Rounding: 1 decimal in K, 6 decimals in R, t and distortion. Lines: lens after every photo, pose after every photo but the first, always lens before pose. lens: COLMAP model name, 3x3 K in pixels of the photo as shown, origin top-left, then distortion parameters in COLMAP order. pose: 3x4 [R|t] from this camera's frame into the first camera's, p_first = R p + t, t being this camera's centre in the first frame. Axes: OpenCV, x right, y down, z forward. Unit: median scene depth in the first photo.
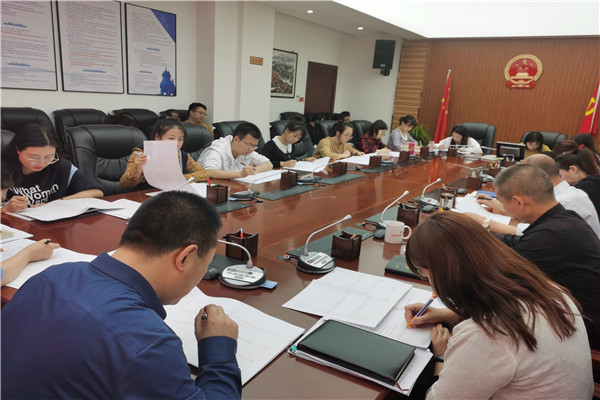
lens RADIAL K [[448.4, 0, 299.3], [0, 448.4, 202.5], [0, 0, 1]] dist [0.061816, -0.013447]
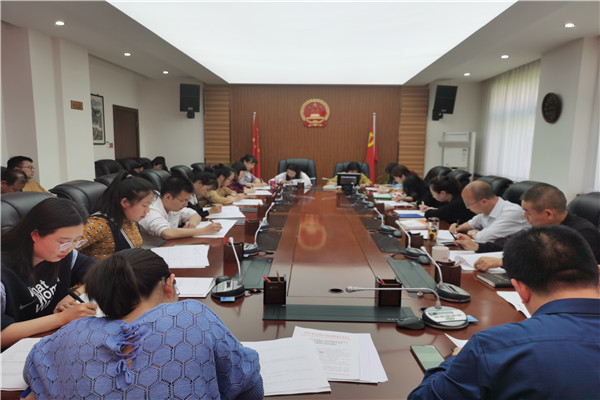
lens RADIAL K [[448.4, 0, 302.1], [0, 448.4, 200.7], [0, 0, 1]] dist [0.061816, -0.013447]
pose [[0.870310, -0.115828, 0.478690, -0.118349], [0.158132, 0.986208, -0.048870, -0.013509], [-0.466427, 0.118228, 0.876623, 0.029078]]
